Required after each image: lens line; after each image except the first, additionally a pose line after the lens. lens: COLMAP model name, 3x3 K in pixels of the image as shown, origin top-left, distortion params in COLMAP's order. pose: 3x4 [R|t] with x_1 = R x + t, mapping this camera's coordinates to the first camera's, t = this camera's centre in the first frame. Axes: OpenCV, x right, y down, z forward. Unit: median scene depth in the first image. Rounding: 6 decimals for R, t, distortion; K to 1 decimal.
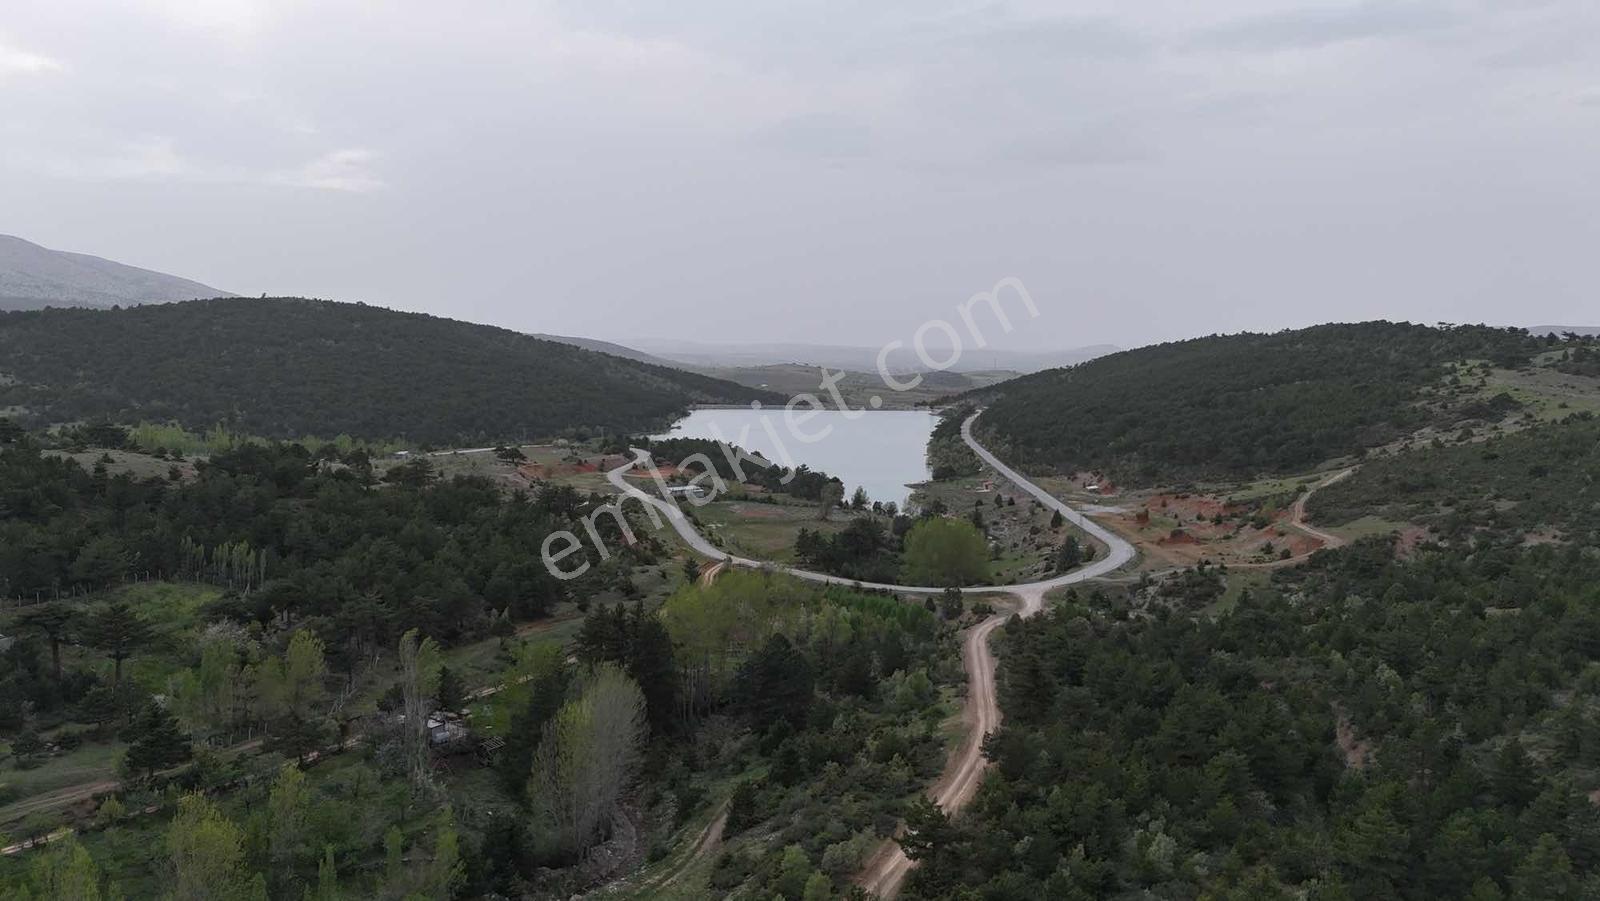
lens RADIAL K [[1173.6, 0, 802.1], [0, 1173.6, 461.0], [0, 0, 1]] dist [0.061242, -0.050011]
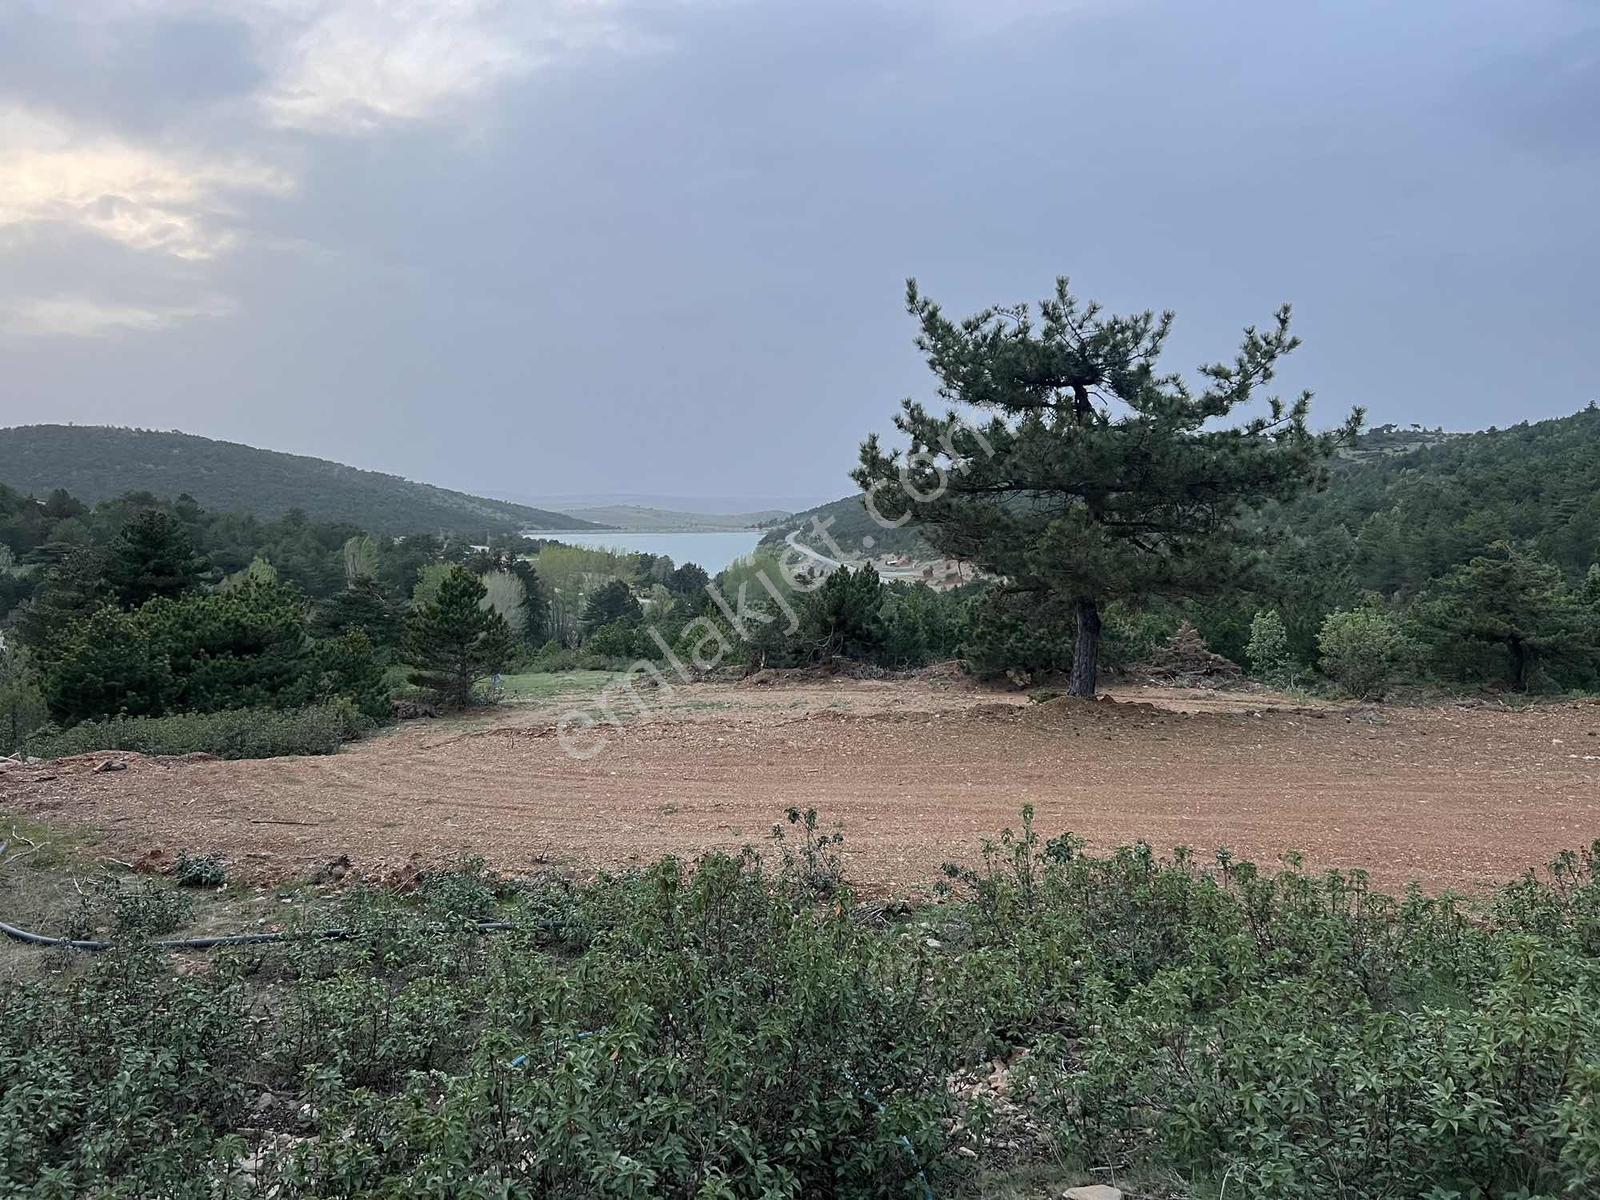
lens RADIAL K [[1200.2, 0, 790.4], [0, 1200.2, 599.3], [0, 0, 1]] dist [0.072507, -0.092121]
pose [[0.991537, -0.024614, 0.127472, -0.000445], [0.026308, 0.999586, -0.011621, 0.061597], [-0.127133, 0.014876, 0.991774, -0.122117]]
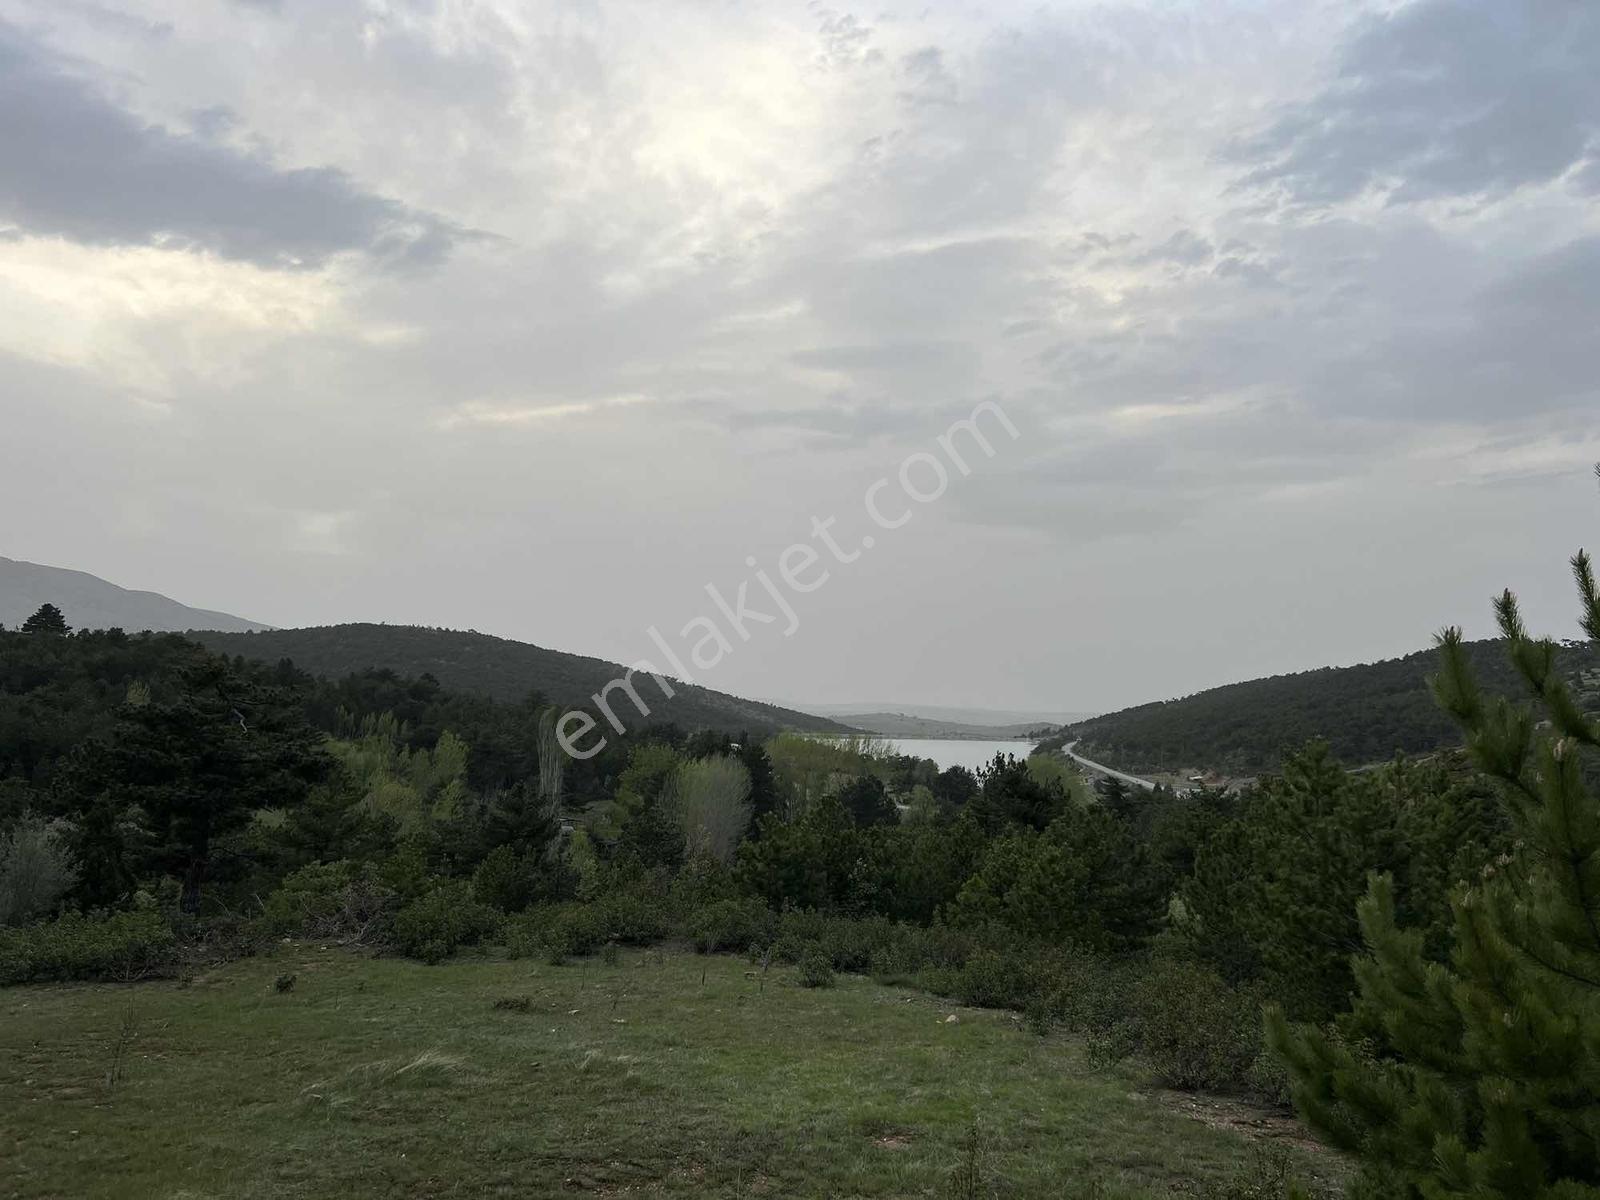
lens RADIAL K [[1200.2, 0, 790.4], [0, 1200.2, 599.3], [0, 0, 1]] dist [0.072507, -0.092121]
pose [[0.995964, 0.003448, -0.089683, 0.001077], [-0.020210, 0.982214, -0.186675, 0.063047], [0.087445, 0.187734, 0.978320, -0.033260]]
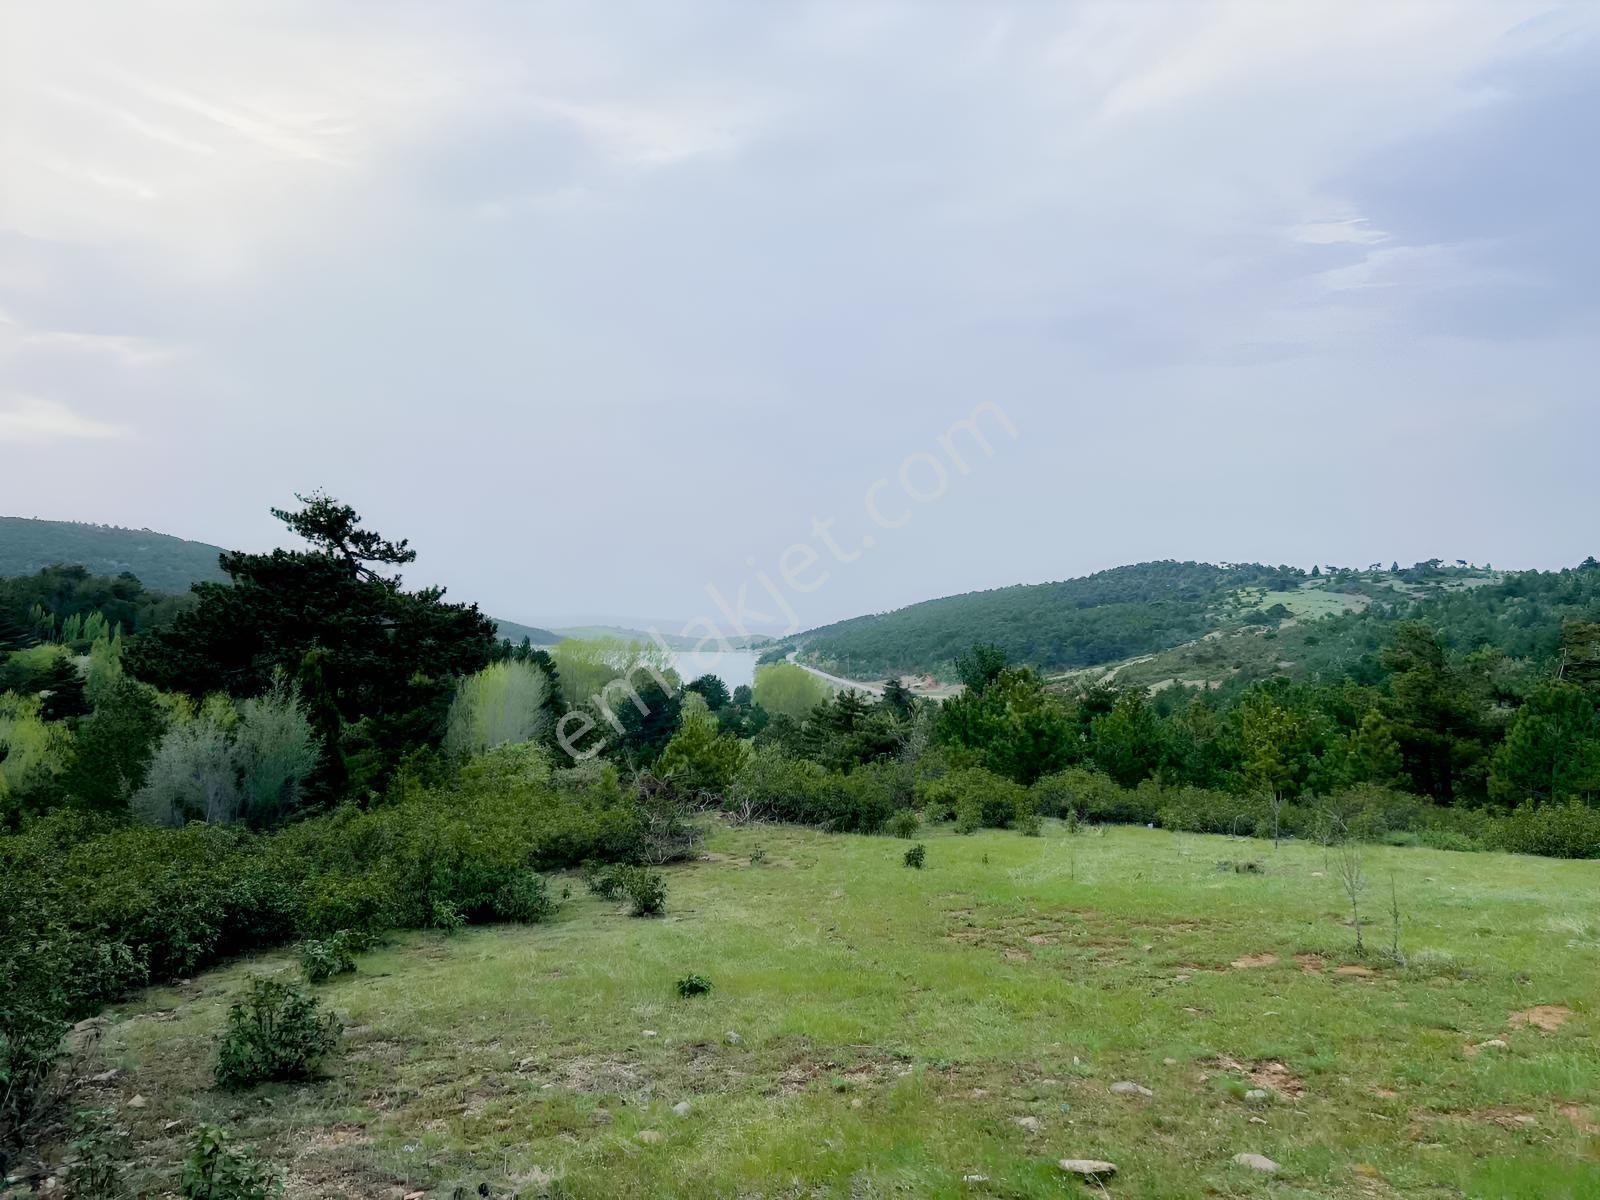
lens RADIAL K [[1200.2, 0, 790.4], [0, 1200.2, 599.3], [0, 0, 1]] dist [0.072507, -0.092121]
pose [[0.988701, 0.022872, 0.148144, -0.020195], [-0.005310, 0.993015, -0.117869, 0.064730], [-0.149805, 0.115750, 0.981917, -0.027797]]
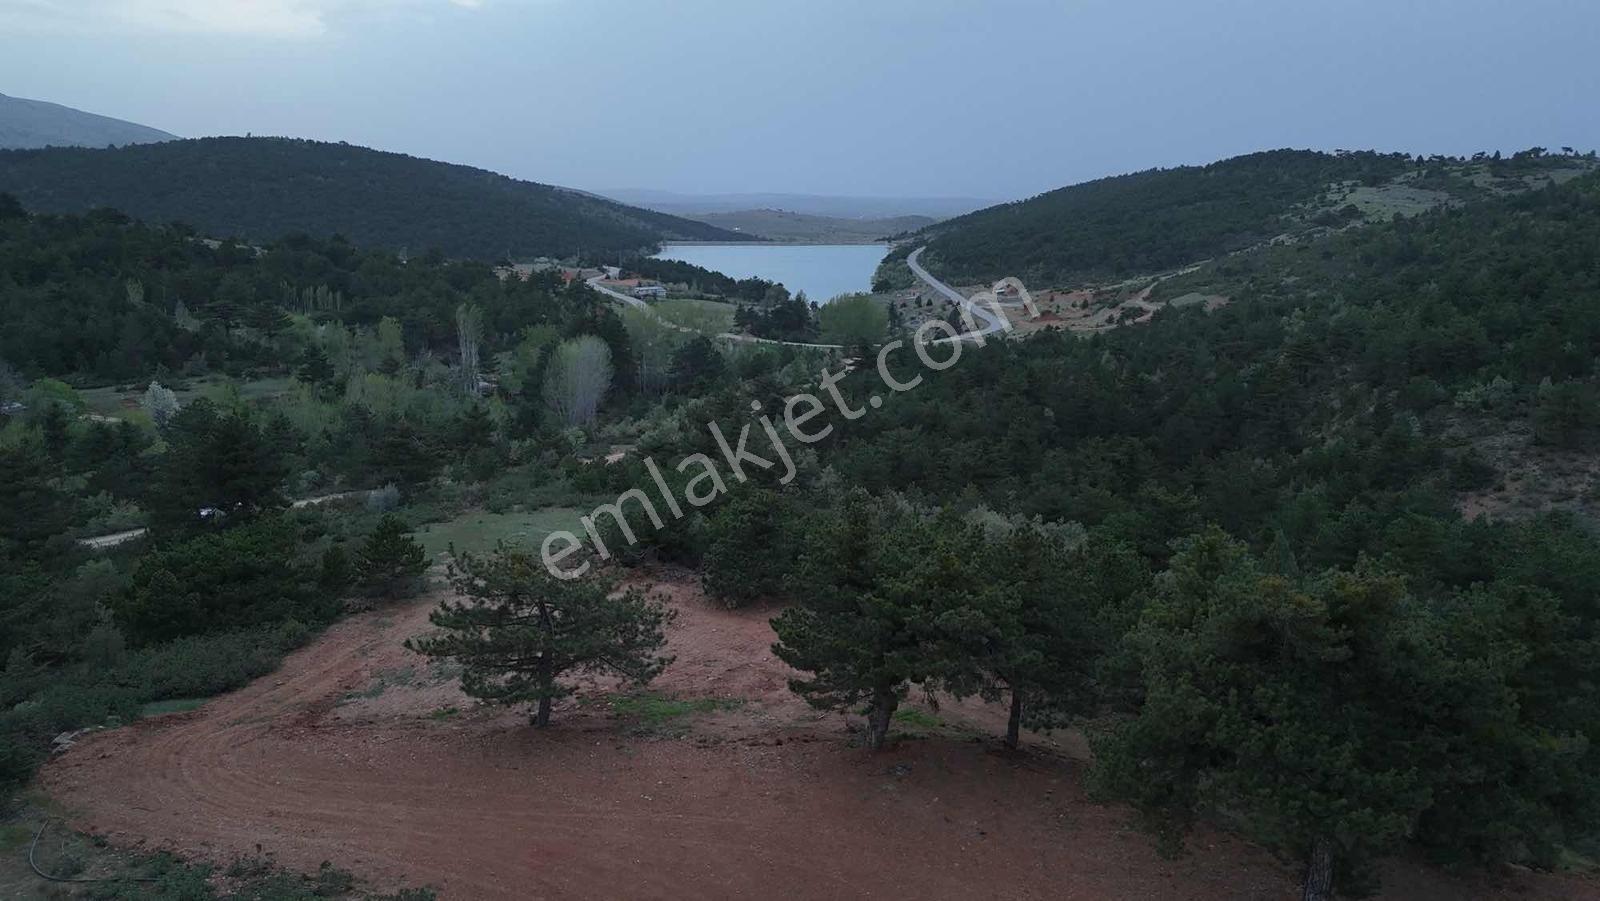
lens RADIAL K [[1173.6, 0, 802.1], [0, 1173.6, 461.0], [0, 0, 1]] dist [0.061242, -0.050011]
pose [[0.999832, -0.010111, 0.015269, 0.026234], [0.008164, 0.992421, 0.122614, 0.040189], [-0.016393, -0.122469, 0.992337, -0.158146]]
